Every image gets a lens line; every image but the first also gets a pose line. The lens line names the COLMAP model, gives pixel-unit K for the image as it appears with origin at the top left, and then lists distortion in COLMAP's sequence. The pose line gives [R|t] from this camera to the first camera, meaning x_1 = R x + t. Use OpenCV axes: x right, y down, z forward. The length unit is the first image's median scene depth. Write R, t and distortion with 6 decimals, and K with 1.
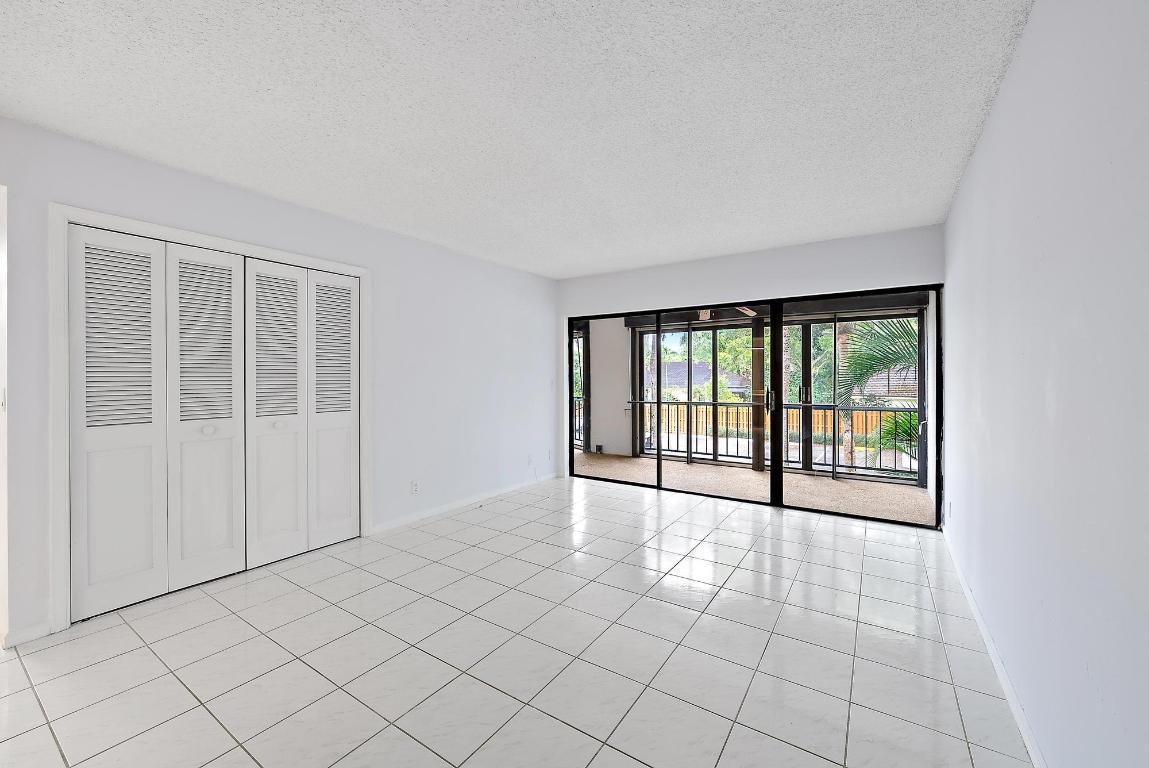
lens RADIAL K [[459.2, 0, 576.7], [0, 459.2, 388.8], [0, 0, 1]] dist [0.001615, 0.000204]
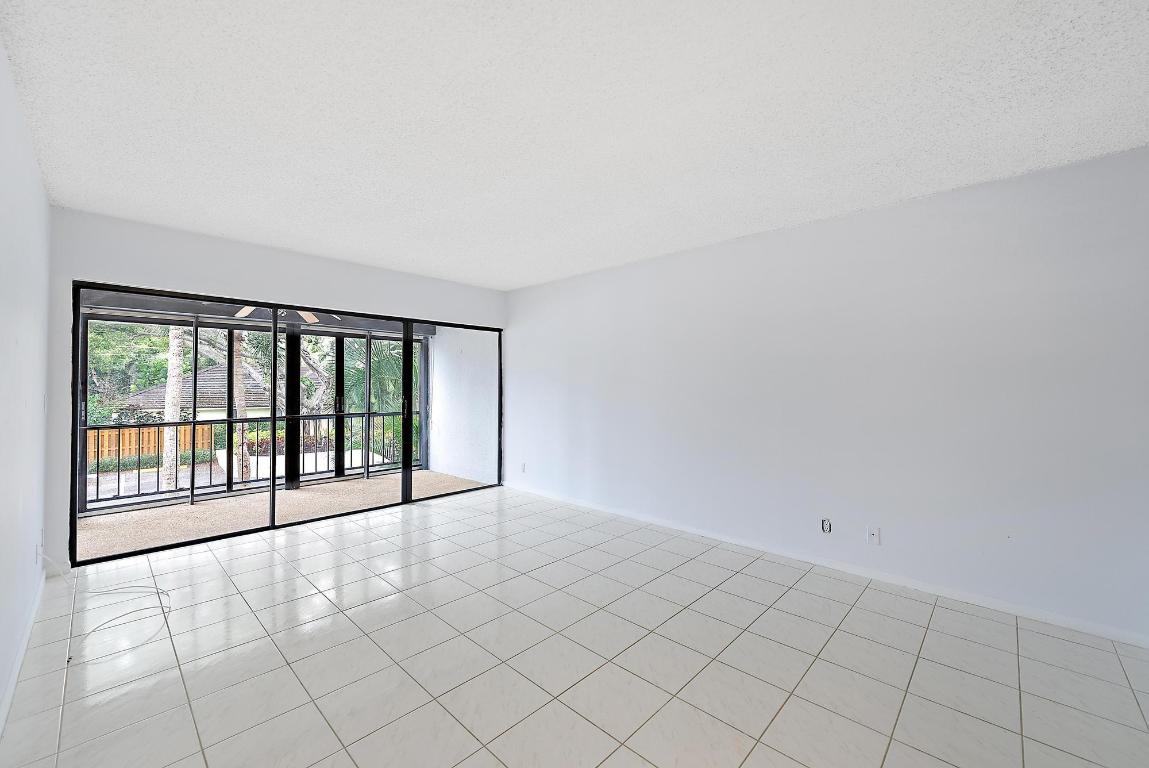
lens RADIAL K [[464.1, 0, 574.5], [0, 464.1, 384.0], [0, 0, 1]] dist [-0.001684, -0.000348]
pose [[0.182954, 0.005784, 0.983104, -0.440481], [0.027856, 0.999551, -0.011064, -0.006656], [-0.982727, 0.029409, 0.182711, 0.285185]]
